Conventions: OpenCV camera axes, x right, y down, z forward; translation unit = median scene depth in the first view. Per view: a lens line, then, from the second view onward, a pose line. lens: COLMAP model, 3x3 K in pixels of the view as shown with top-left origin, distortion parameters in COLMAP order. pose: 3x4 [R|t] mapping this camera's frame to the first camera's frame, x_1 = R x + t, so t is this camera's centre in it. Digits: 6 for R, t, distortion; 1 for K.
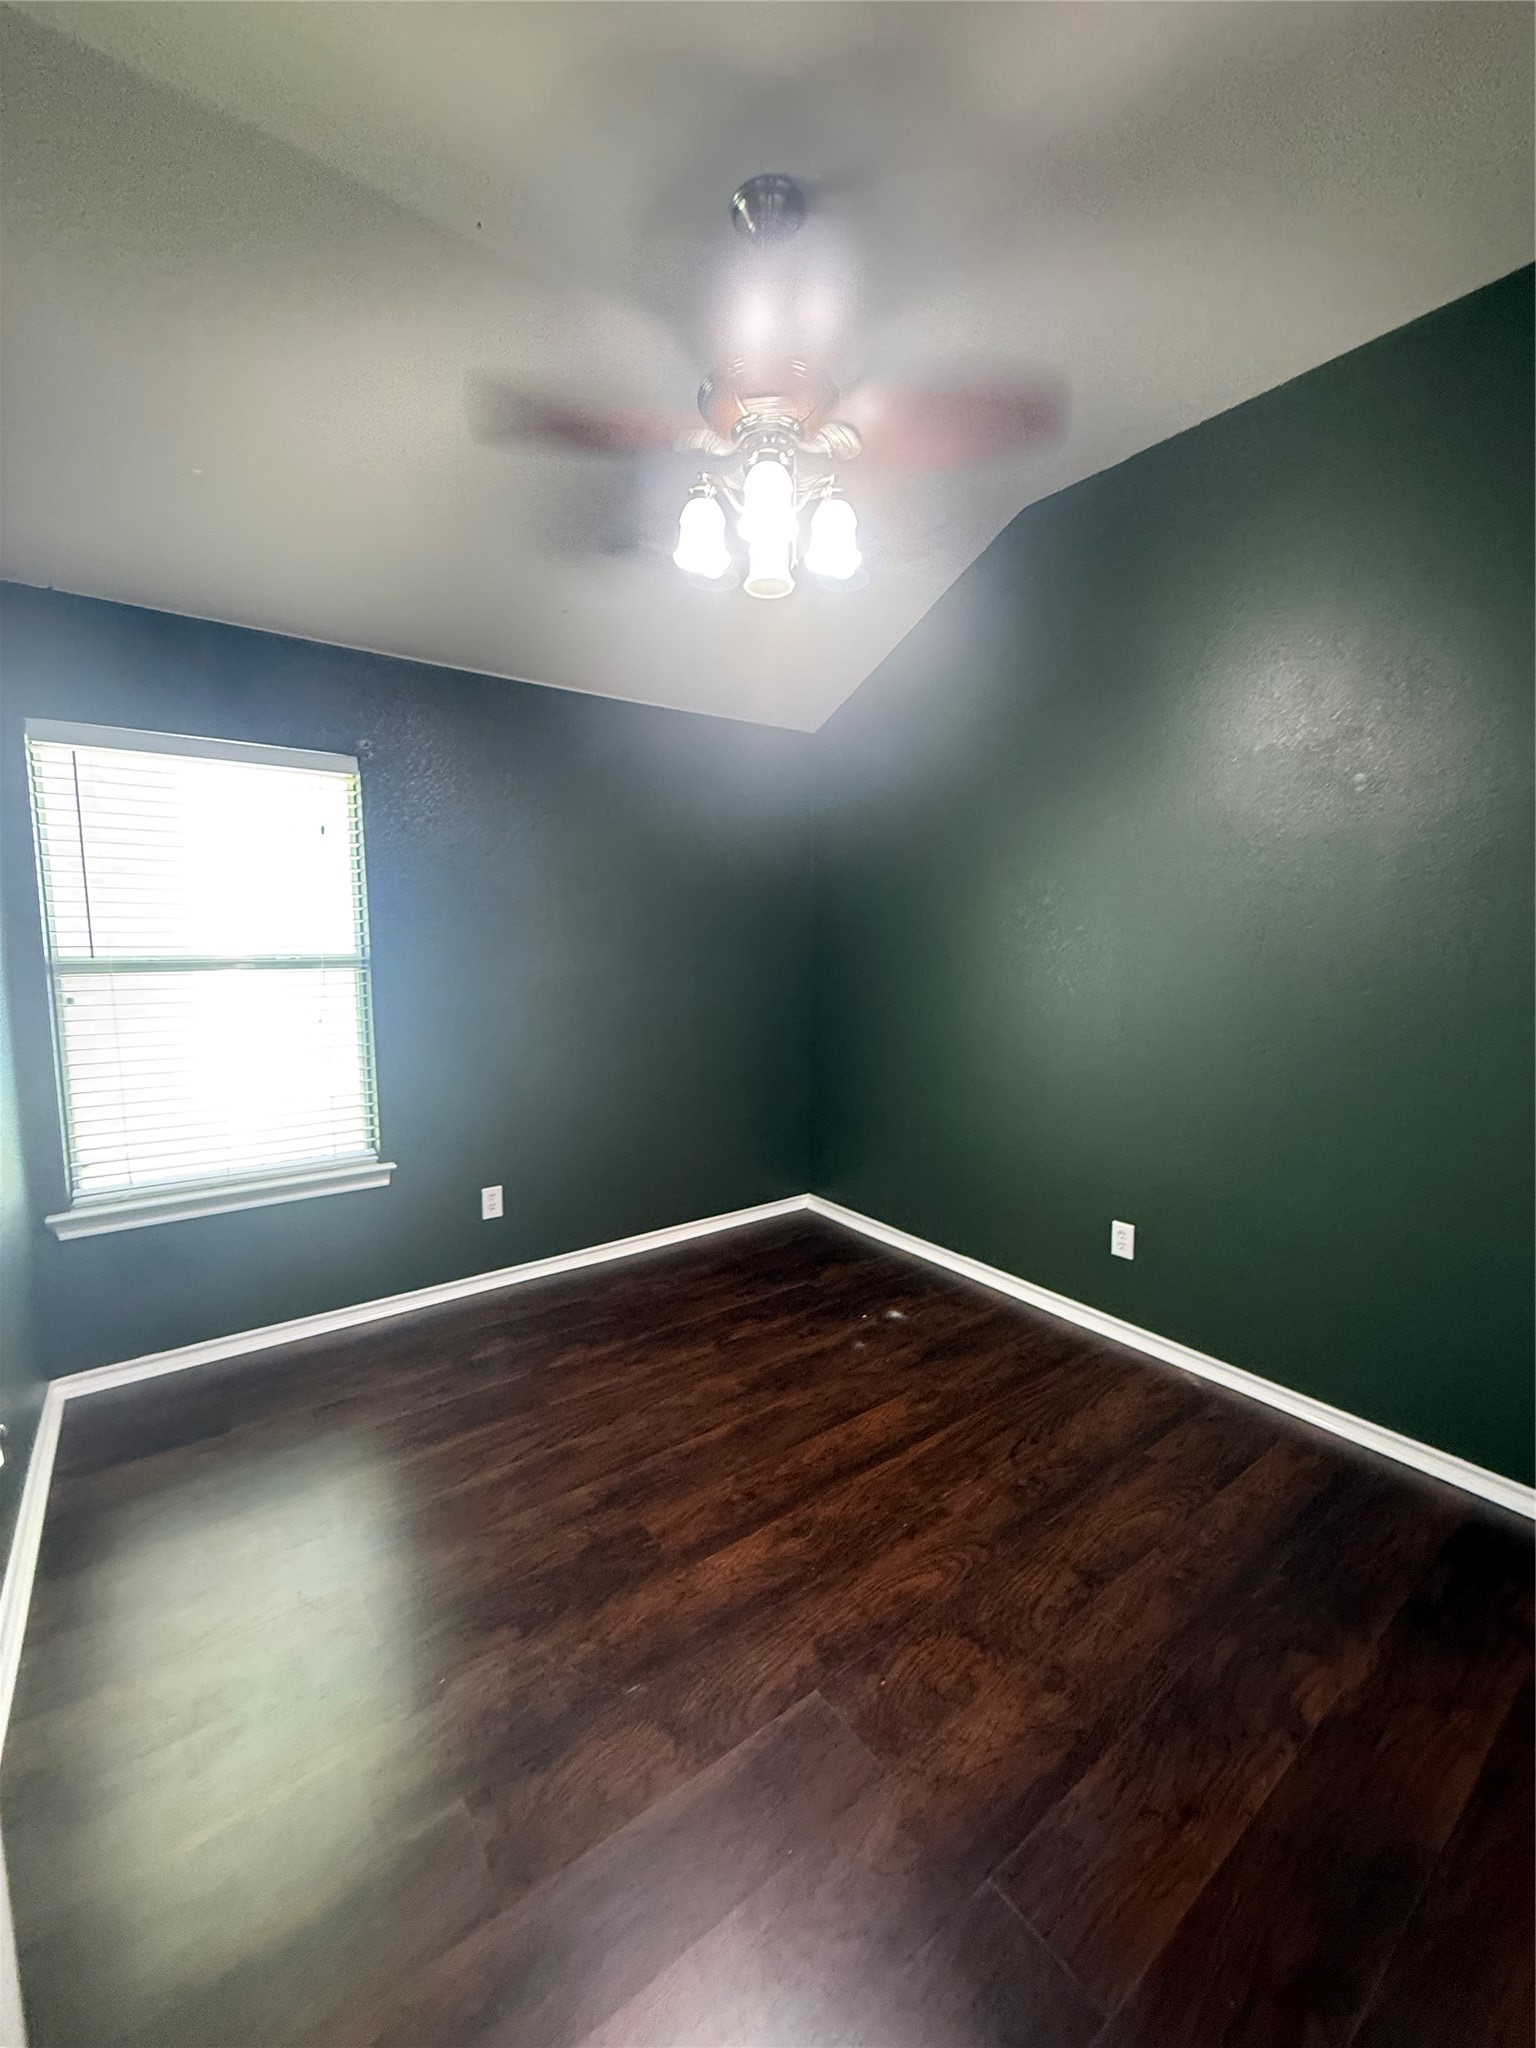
lens RADIAL K [[818.3, 0, 765.9], [0, 818.3, 1004.6], [0, 0, 1]] dist [-0.000688, -0.000017]
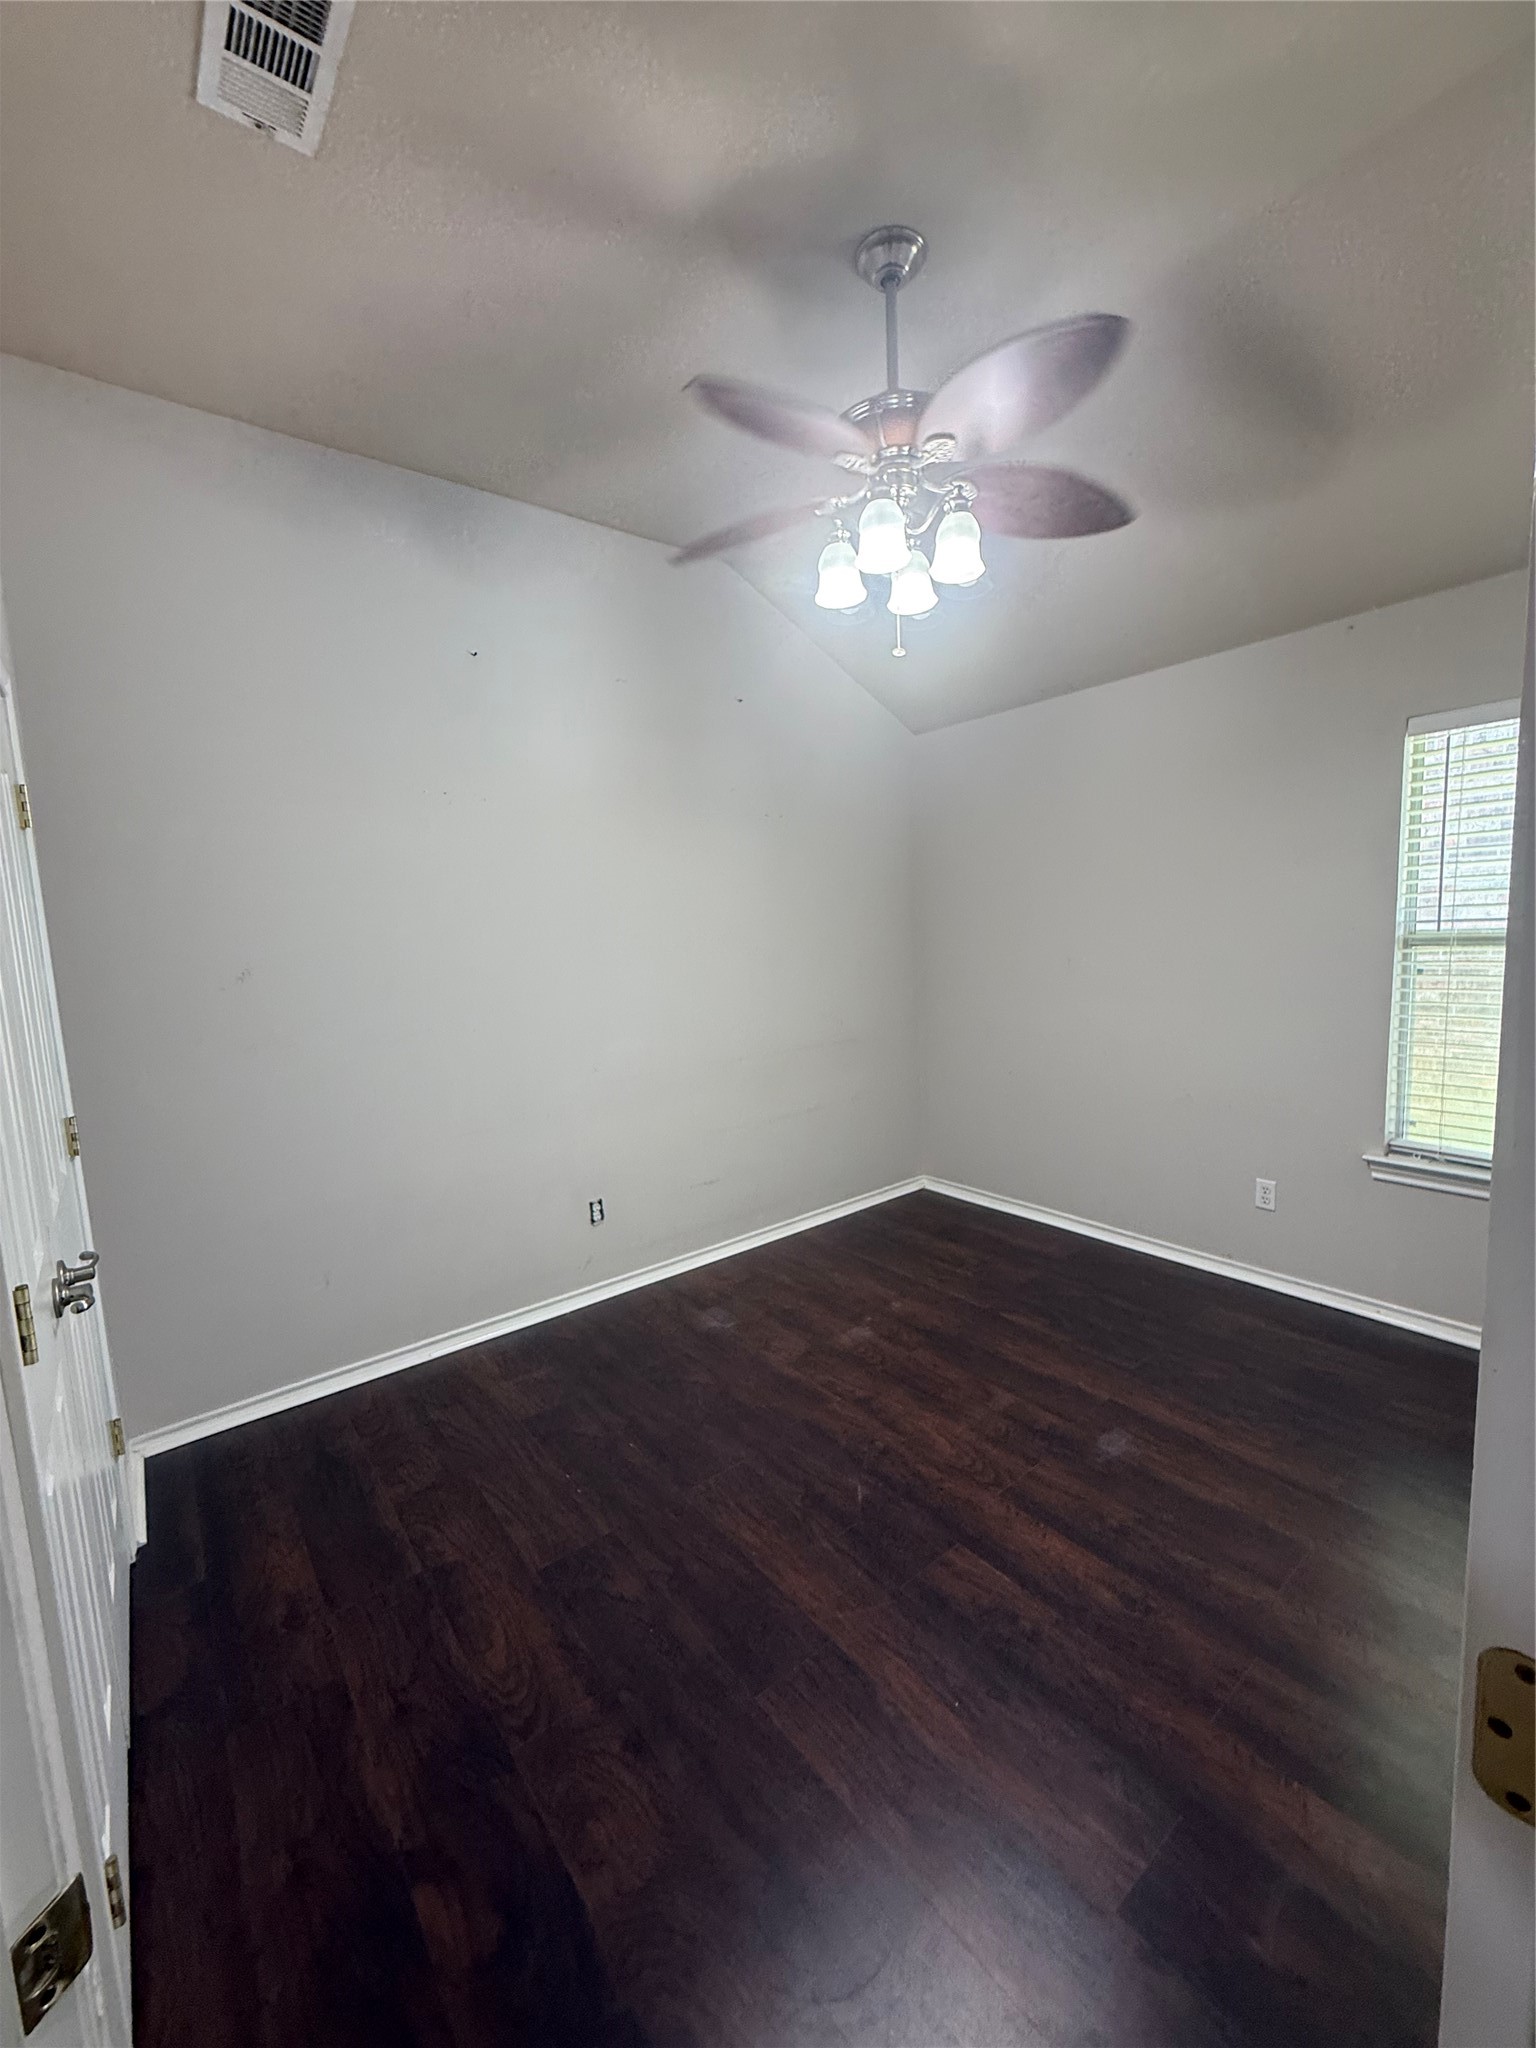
lens RADIAL K [[818.3, 0, 768.4], [0, 818.3, 1030.4], [0, 0, 1]] dist [-0.000688, -0.000017]
pose [[0.021644, 0.120796, -0.992441, 0.242261], [-0.054799, 0.991325, 0.119465, -0.009553], [0.998263, 0.051799, 0.028076, 0.112024]]
